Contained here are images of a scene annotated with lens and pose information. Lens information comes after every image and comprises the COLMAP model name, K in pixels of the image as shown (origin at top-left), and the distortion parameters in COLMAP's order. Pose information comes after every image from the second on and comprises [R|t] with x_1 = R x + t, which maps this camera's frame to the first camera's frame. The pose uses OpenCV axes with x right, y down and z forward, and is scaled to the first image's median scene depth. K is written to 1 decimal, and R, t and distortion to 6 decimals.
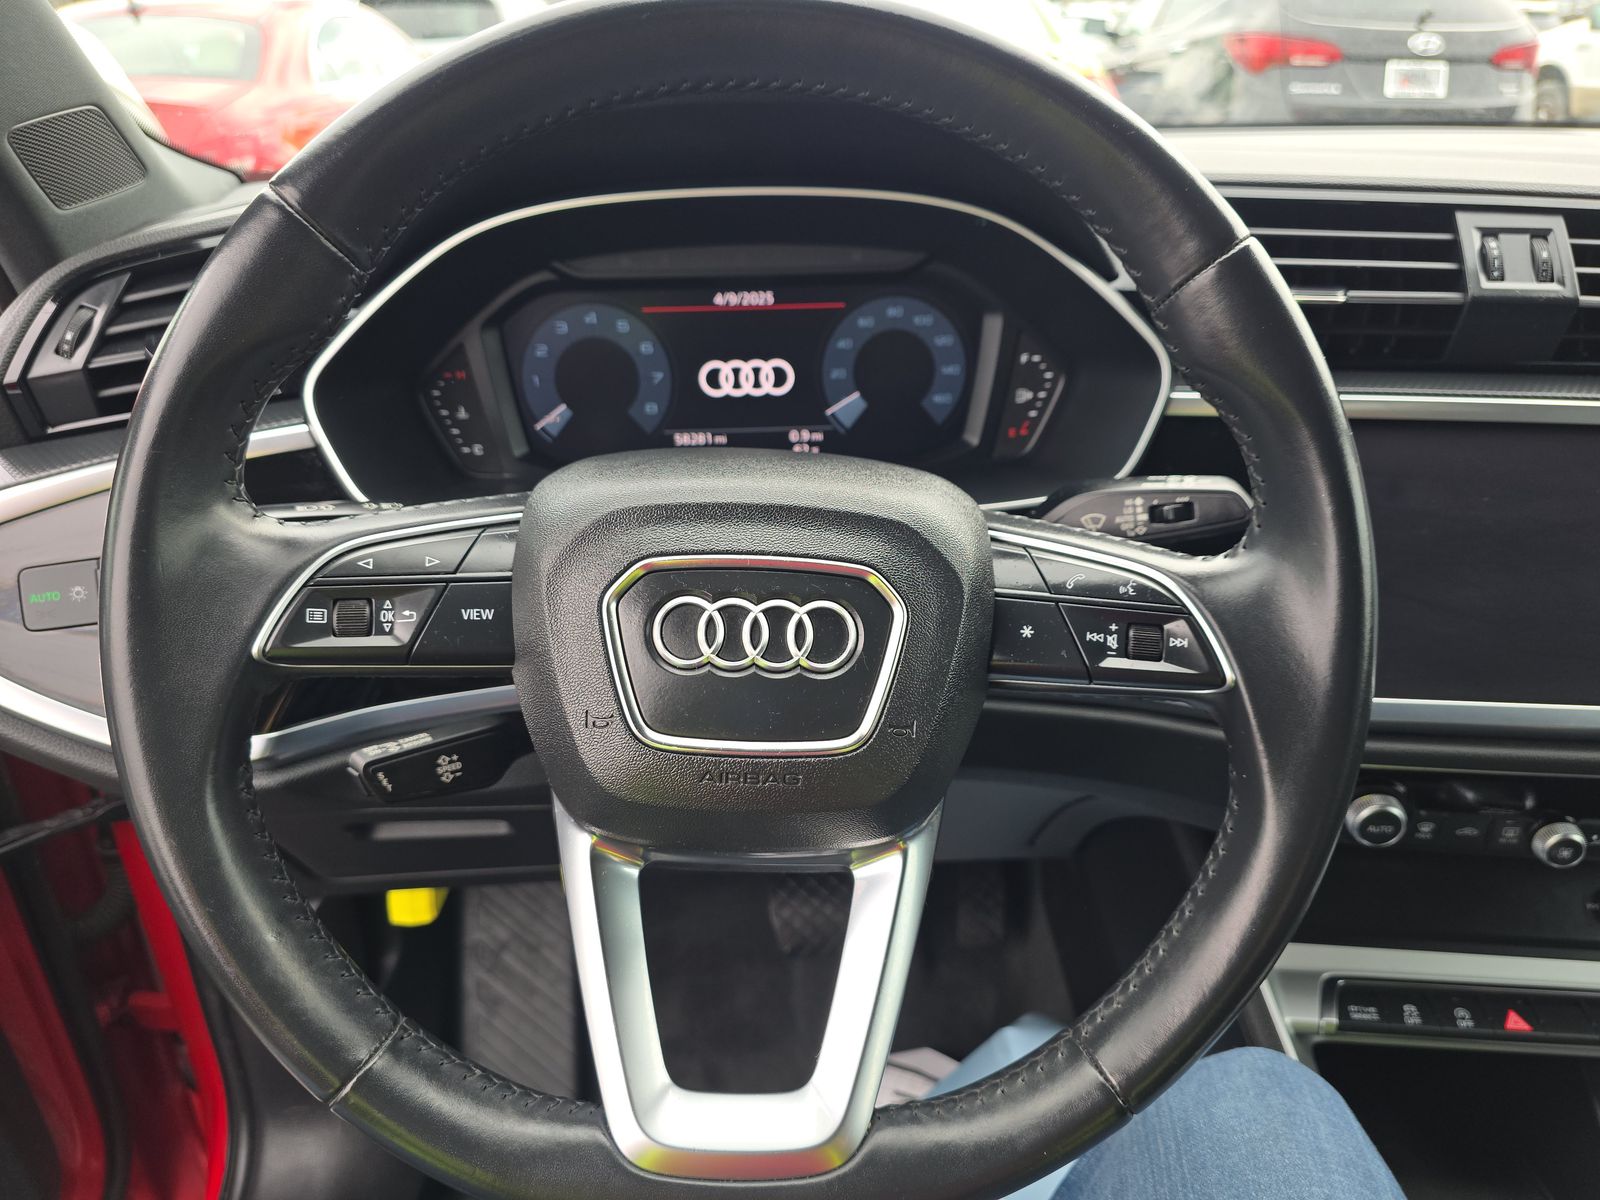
lens RADIAL K [[1088.9, 0, 774.0], [0, 1088.9, 599.6], [0, 0, 1]] dist [0.044219, -0.056911]
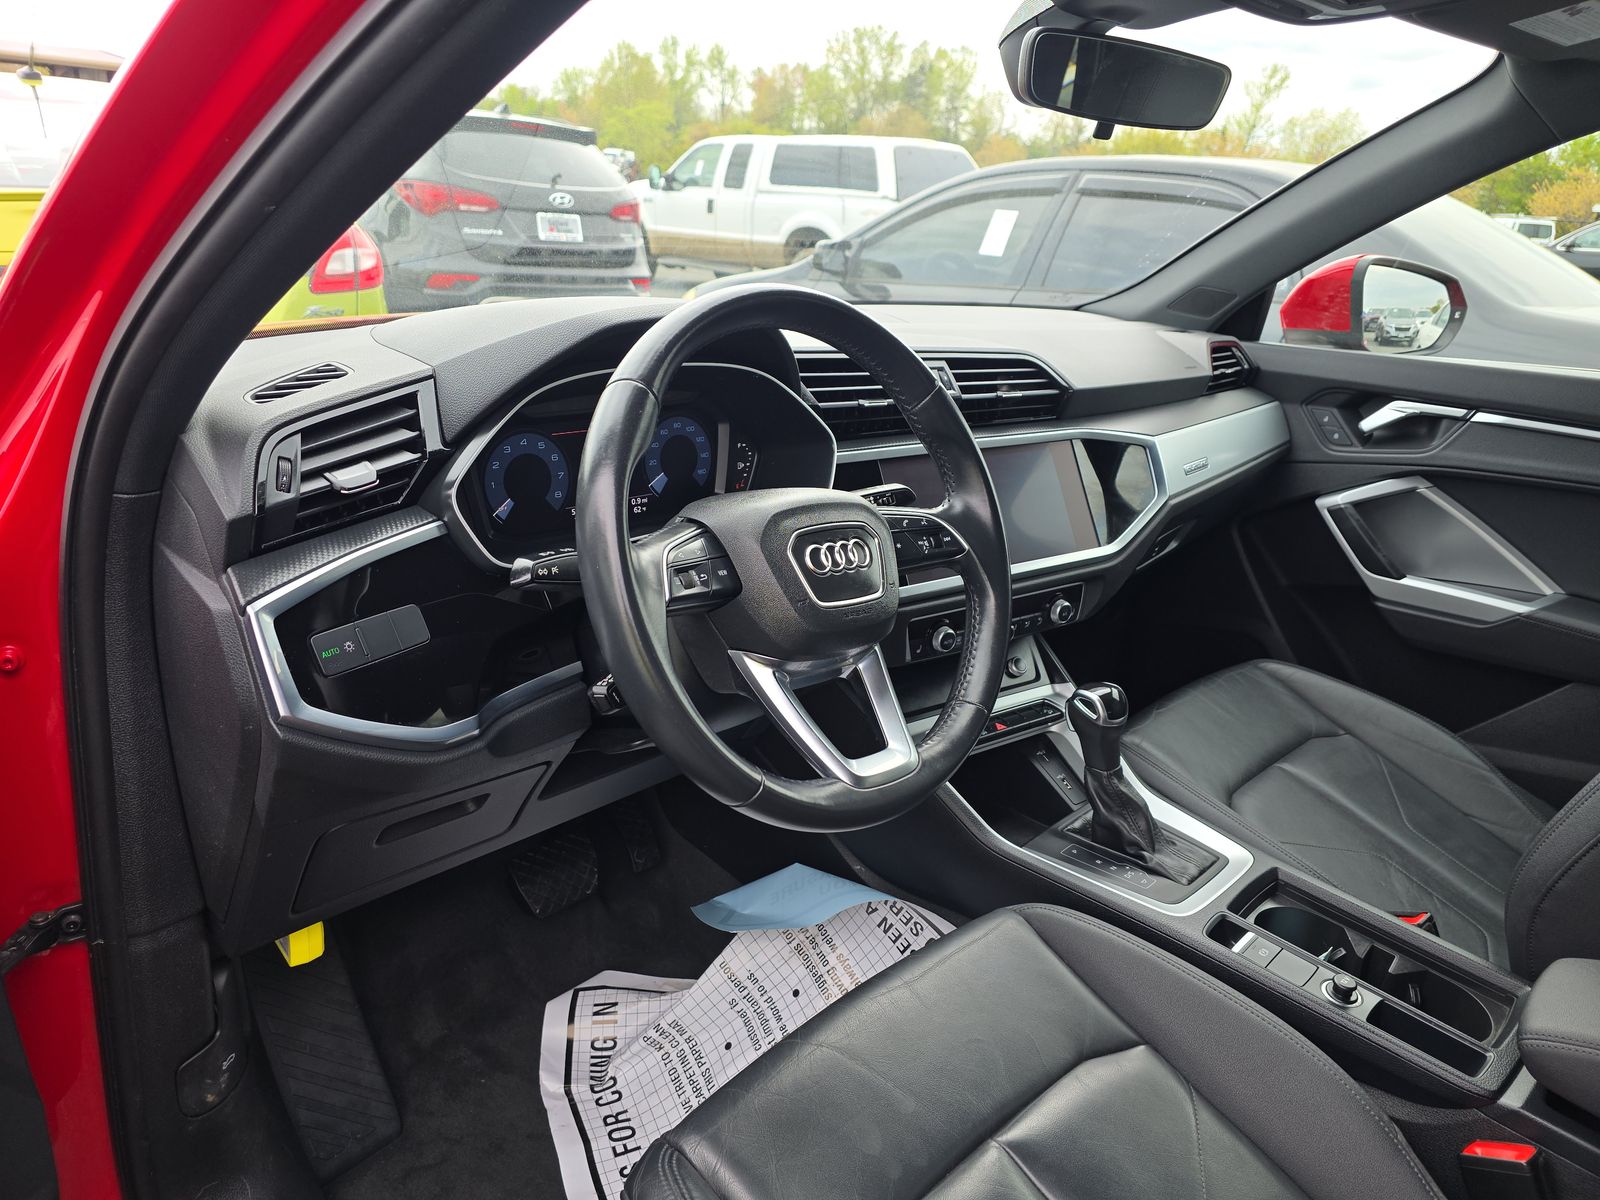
lens RADIAL K [[1088.9, 0, 774.0], [0, 1088.9, 599.6], [0, 0, 1]] dist [0.044219, -0.056911]
pose [[0.755045, -0.169466, 0.633394, -0.920912], [0.229992, 0.973095, -0.013810, 0.069627], [-0.614012, 0.156103, 0.773706, -0.408592]]
